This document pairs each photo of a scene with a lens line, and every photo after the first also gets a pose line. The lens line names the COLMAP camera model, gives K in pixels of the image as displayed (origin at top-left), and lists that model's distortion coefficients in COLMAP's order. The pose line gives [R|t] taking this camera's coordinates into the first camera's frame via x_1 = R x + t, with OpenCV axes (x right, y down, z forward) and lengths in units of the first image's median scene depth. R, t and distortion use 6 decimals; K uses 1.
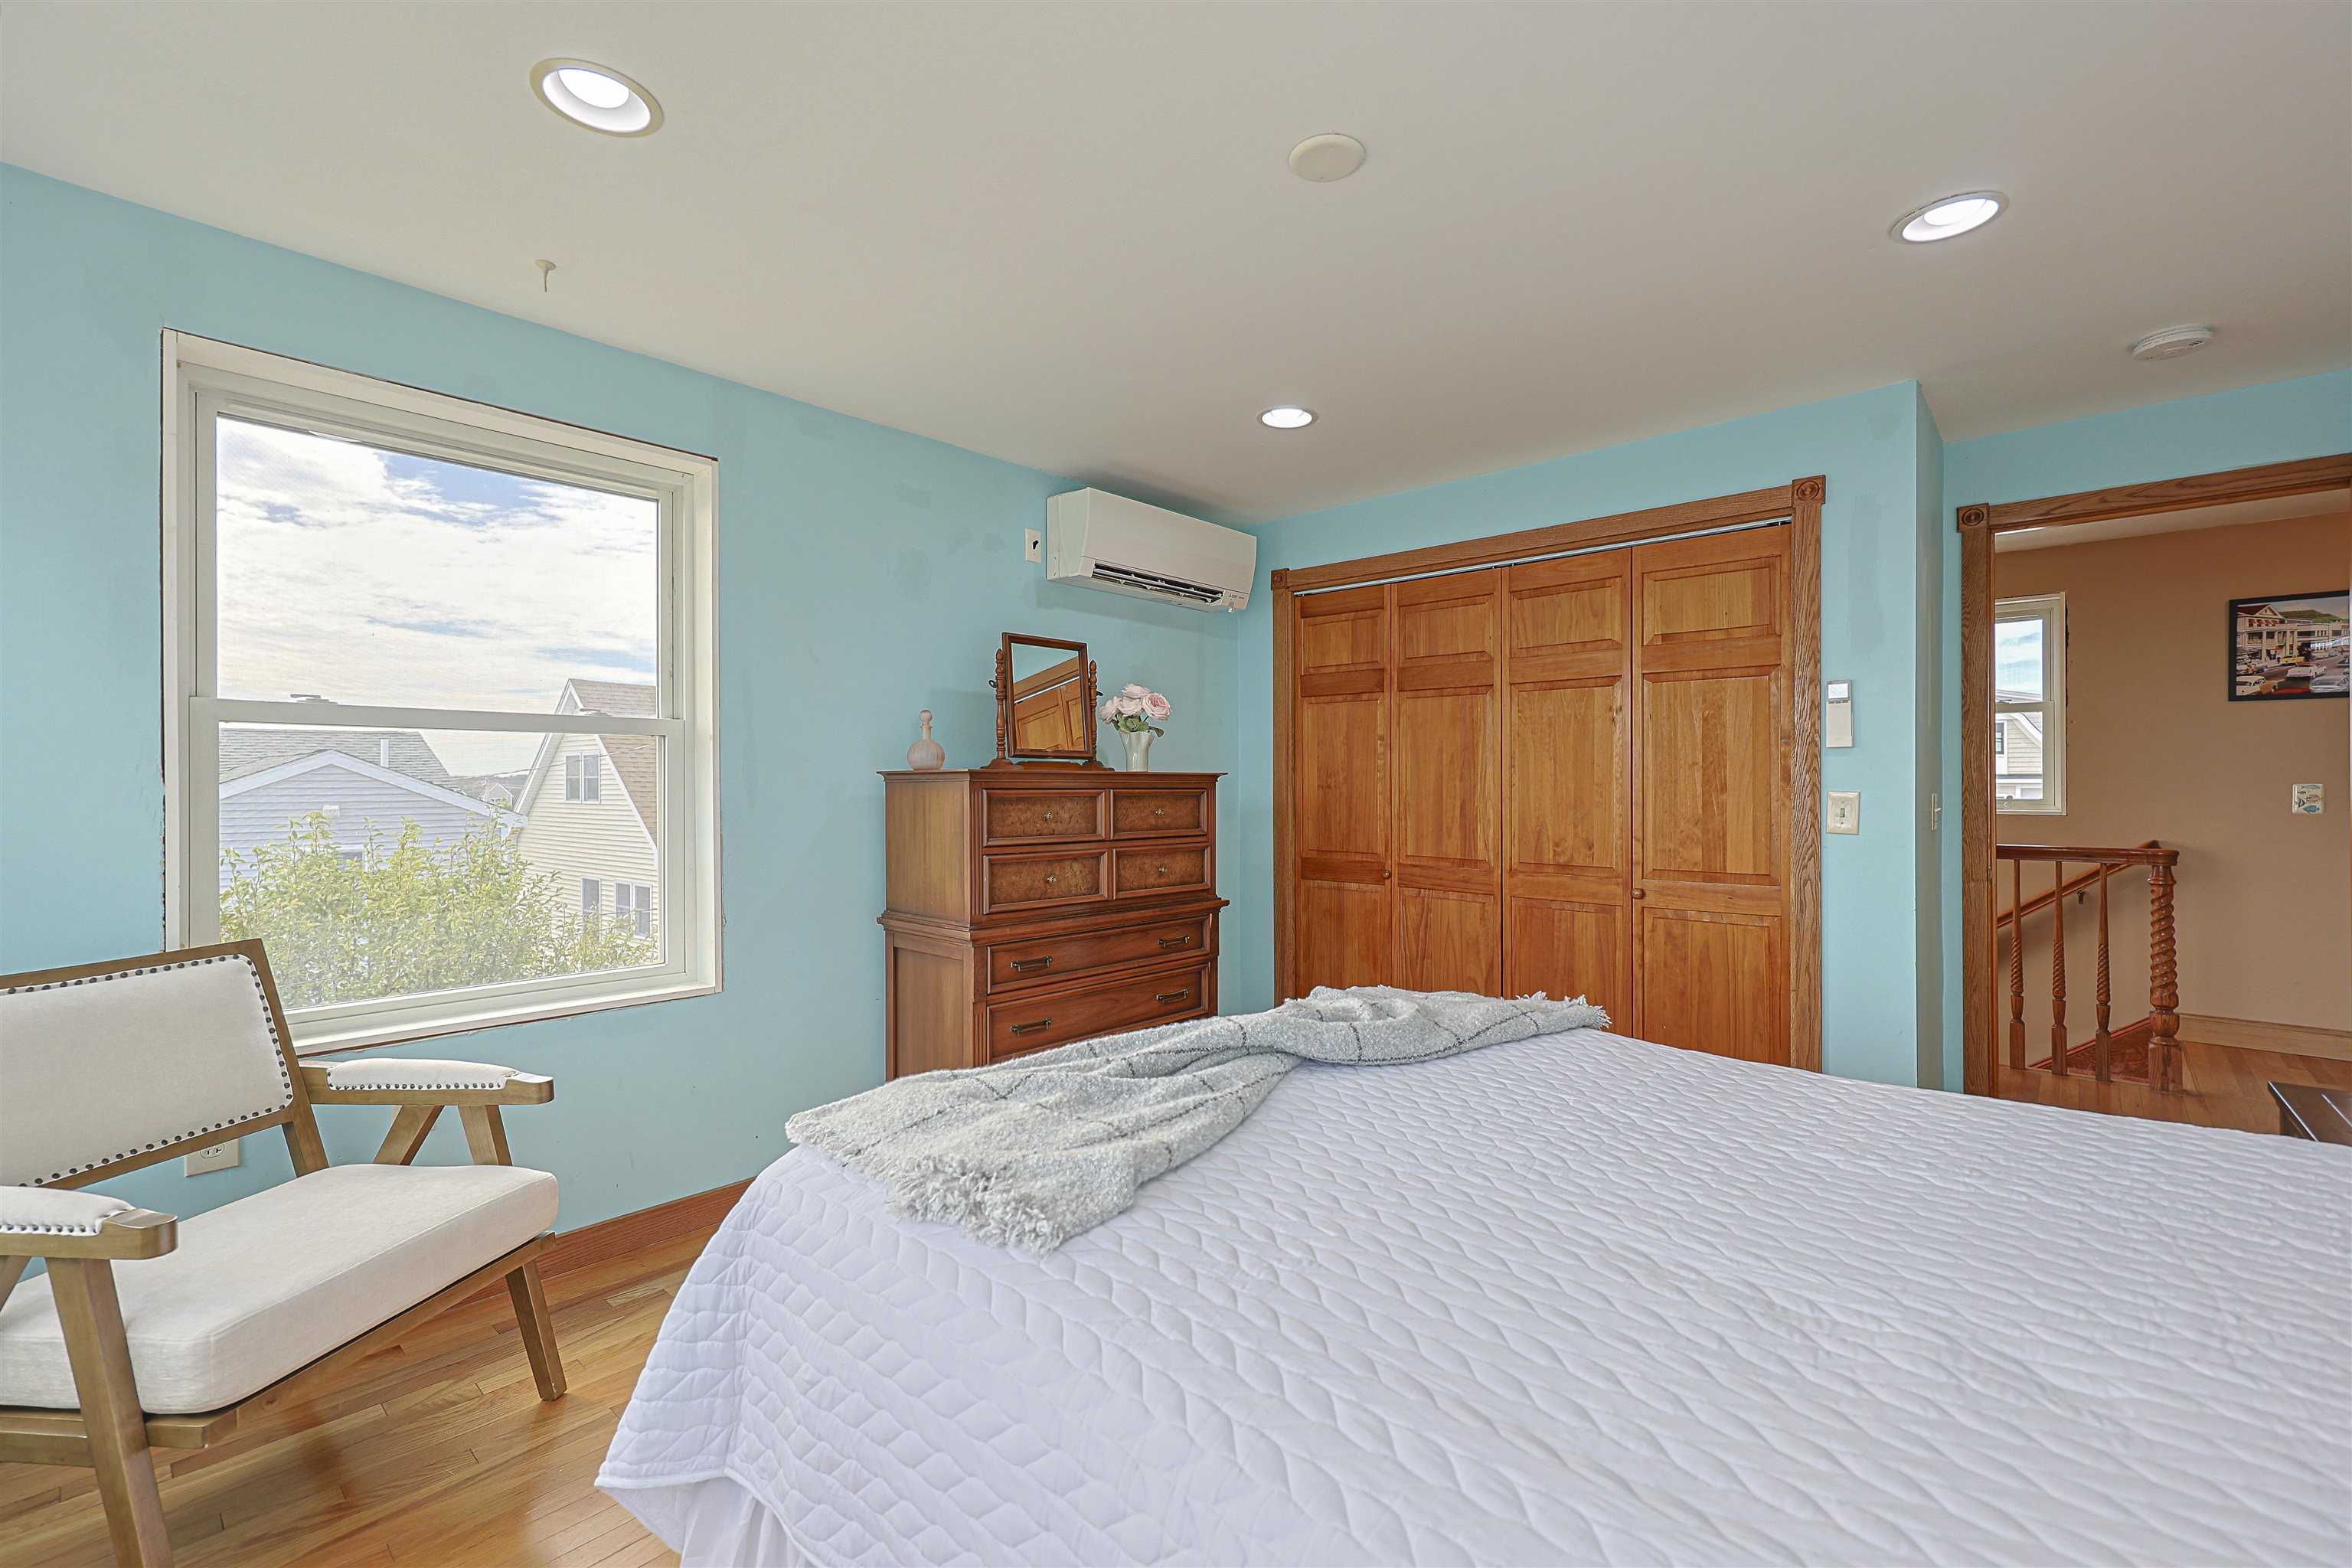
lens RADIAL K [[1010.1, 0, 1221.6], [0, 1010.1, 794.6], [0, 0, 1]] dist [0.002164, 0.000771]
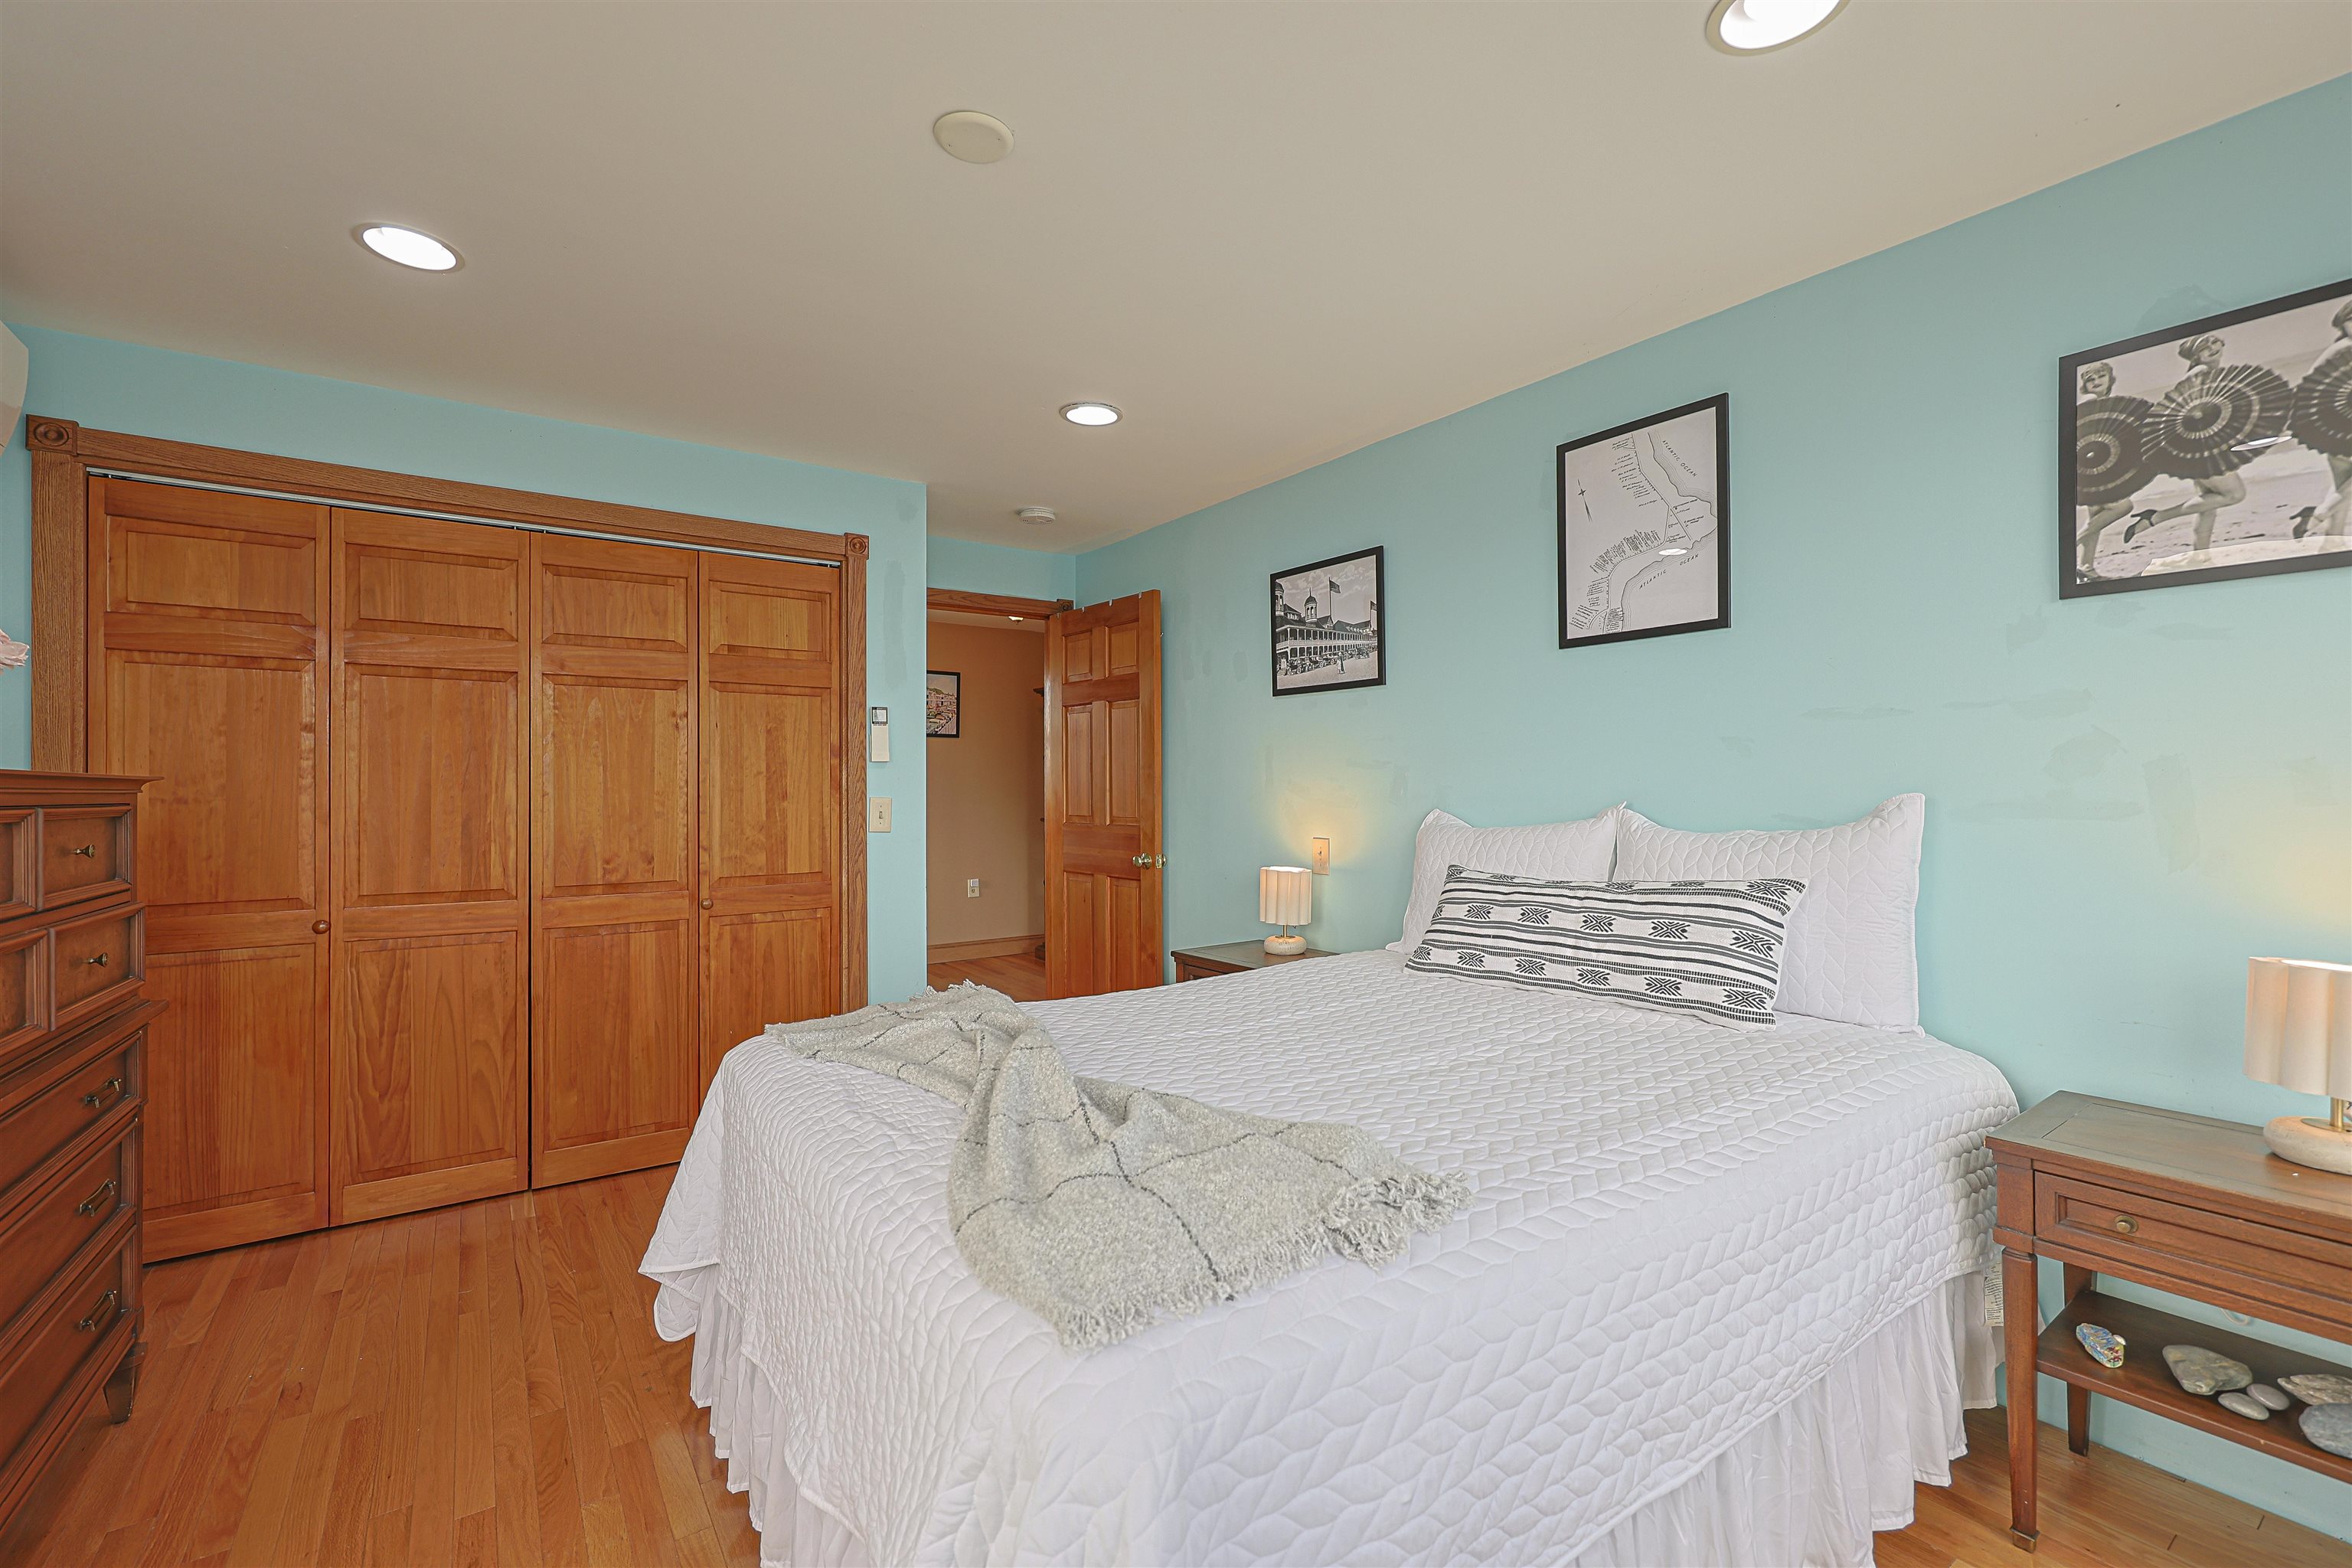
lens RADIAL K [[1010.1, 0, 1156.6], [0, 1010.1, 779.9], [0, 0, 1]] dist [0.002164, 0.000771]
pose [[0.238982, 0.005976, 0.971006, -0.438541], [0.015781, 0.999825, -0.010037, -0.005828], [-0.970896, 0.017722, 0.238846, 0.336003]]
